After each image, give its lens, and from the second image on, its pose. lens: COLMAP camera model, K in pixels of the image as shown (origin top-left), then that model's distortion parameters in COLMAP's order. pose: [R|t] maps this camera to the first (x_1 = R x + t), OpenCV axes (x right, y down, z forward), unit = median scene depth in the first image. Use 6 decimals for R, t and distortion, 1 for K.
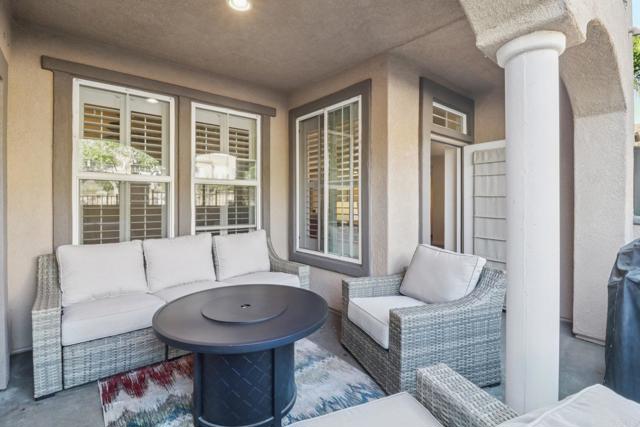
lens RADIAL K [[306.6, 0, 311.3], [0, 306.6, 201.9], [0, 0, 1]] dist [-0.027516, -0.000062]
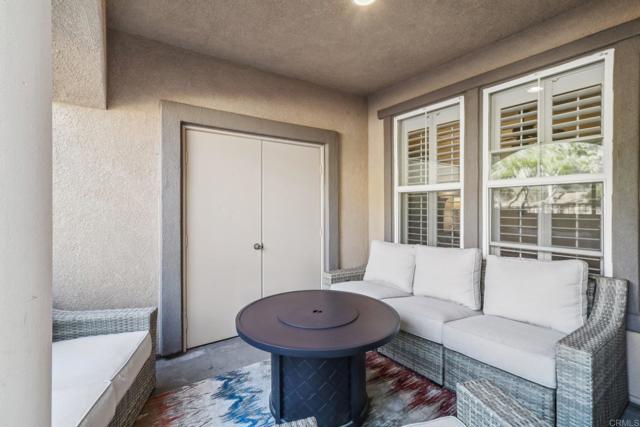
lens RADIAL K [[303.4, 0, 314.1], [0, 303.4, 207.5], [0, 0, 1]] dist [0.023326, 0.000541]
pose [[-0.081426, -0.006705, -0.996657, 0.494919], [-0.006939, 0.999957, -0.006160, 0.000743], [0.996655, 0.006414, -0.081469, 0.633712]]
